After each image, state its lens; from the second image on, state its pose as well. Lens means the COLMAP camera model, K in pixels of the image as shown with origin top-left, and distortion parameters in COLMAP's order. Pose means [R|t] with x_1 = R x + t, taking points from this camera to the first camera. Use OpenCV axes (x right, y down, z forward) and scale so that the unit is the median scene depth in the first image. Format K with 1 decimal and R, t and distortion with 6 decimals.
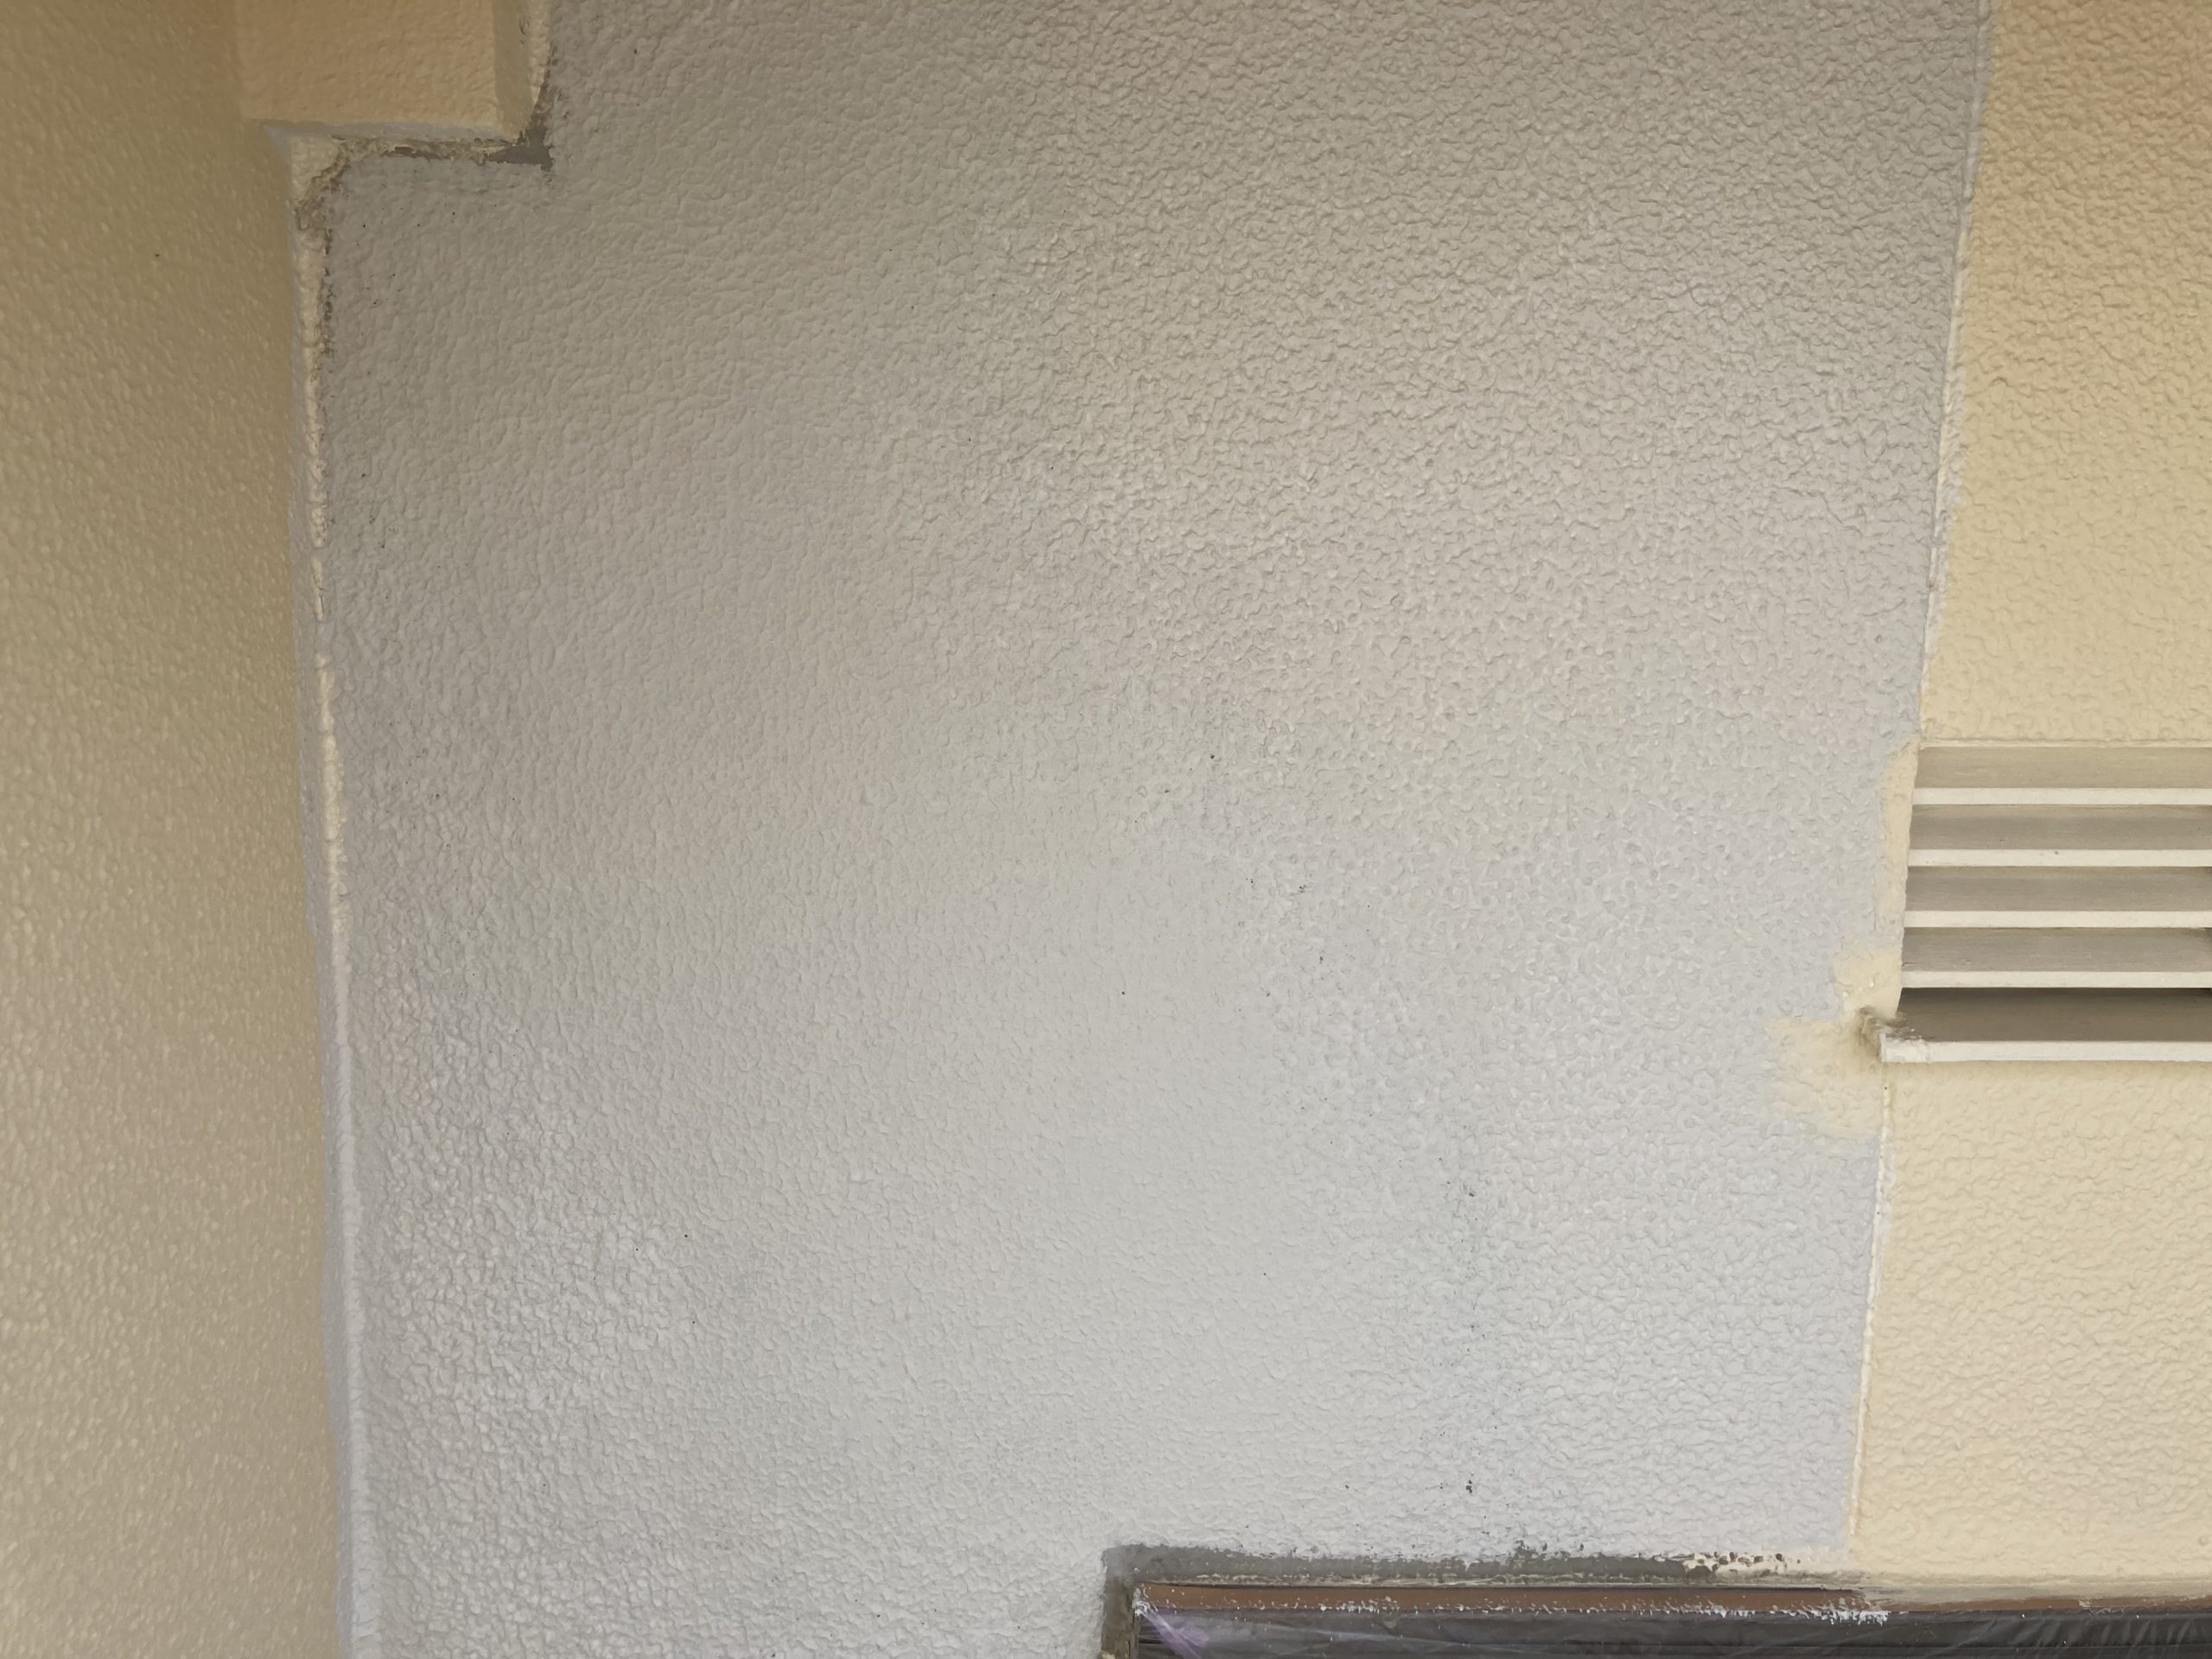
lens RADIAL K [[1764.7, 0, 1106.0], [0, 1764.7, 829.5], [0, 0, 1]] dist [-0.003460, 0.030889]
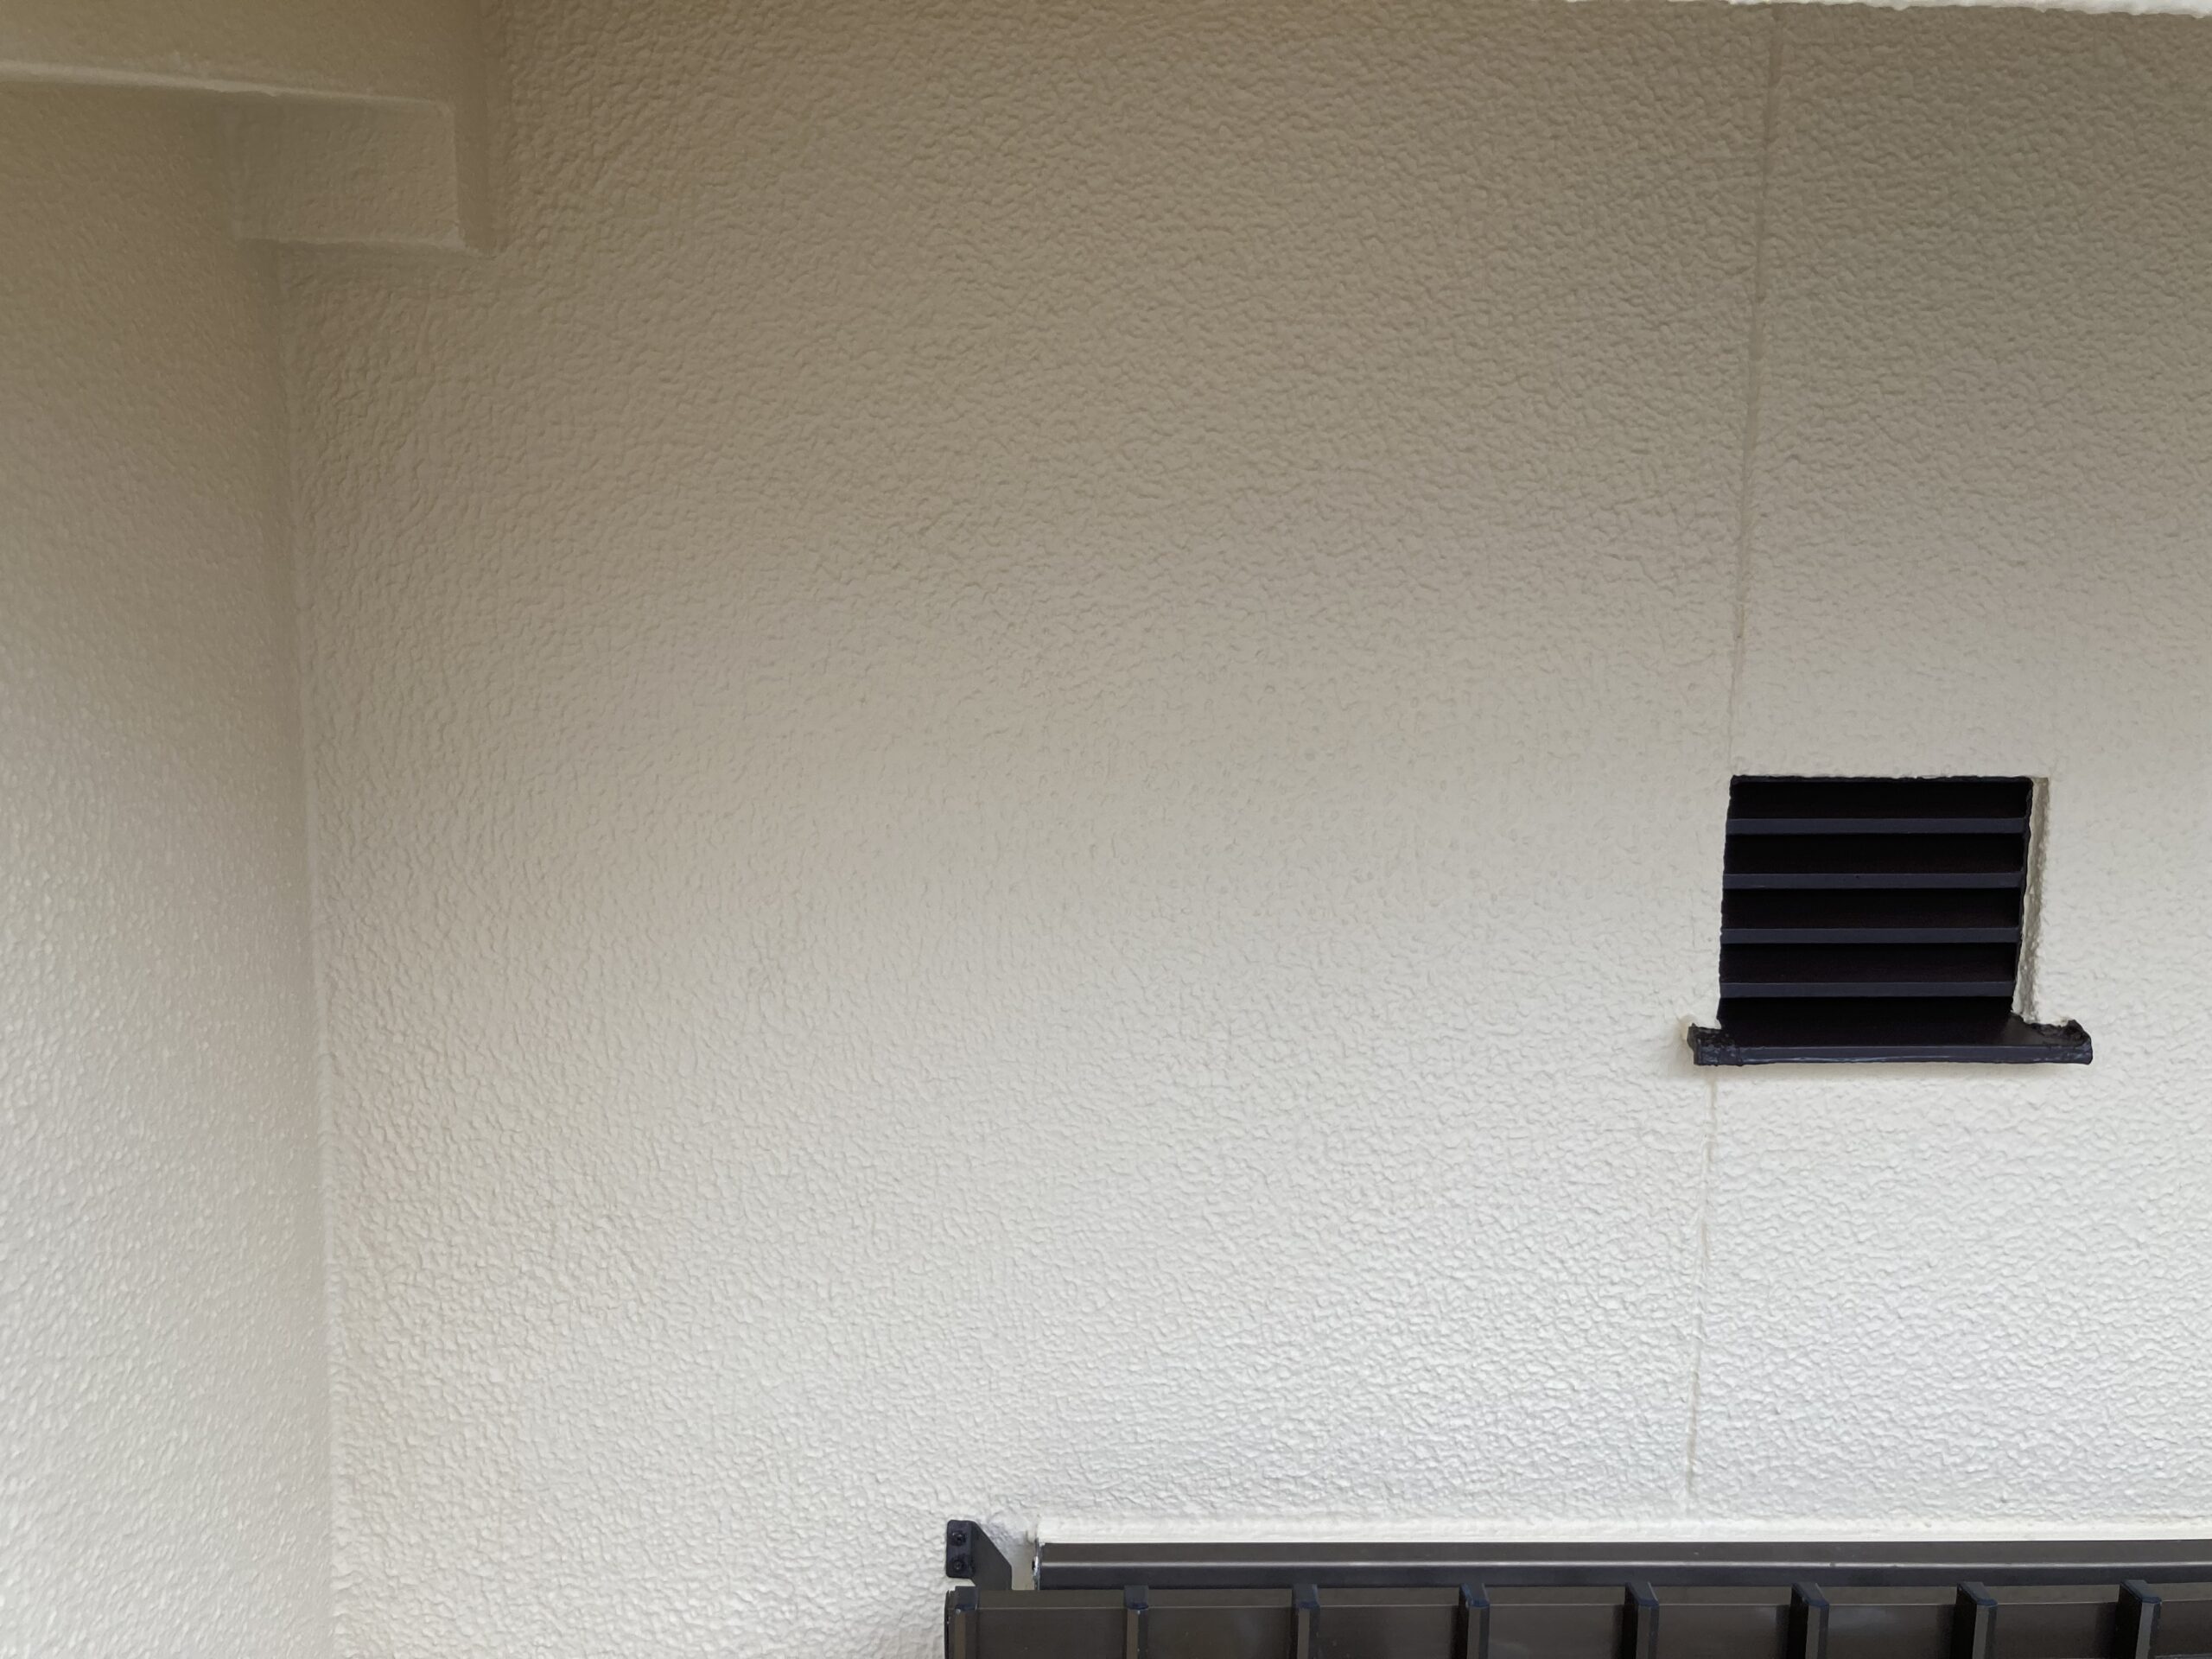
lens RADIAL K [[1863.9, 0, 1145.4], [0, 1863.9, 832.8], [0, 0, 1]] dist [-0.011451, 0.056888]
pose [[0.999988, -0.003848, -0.003177, 0.094748], [0.003814, 0.999936, -0.010630, -0.003788], [0.003218, 0.010618, 0.999938, -0.184514]]
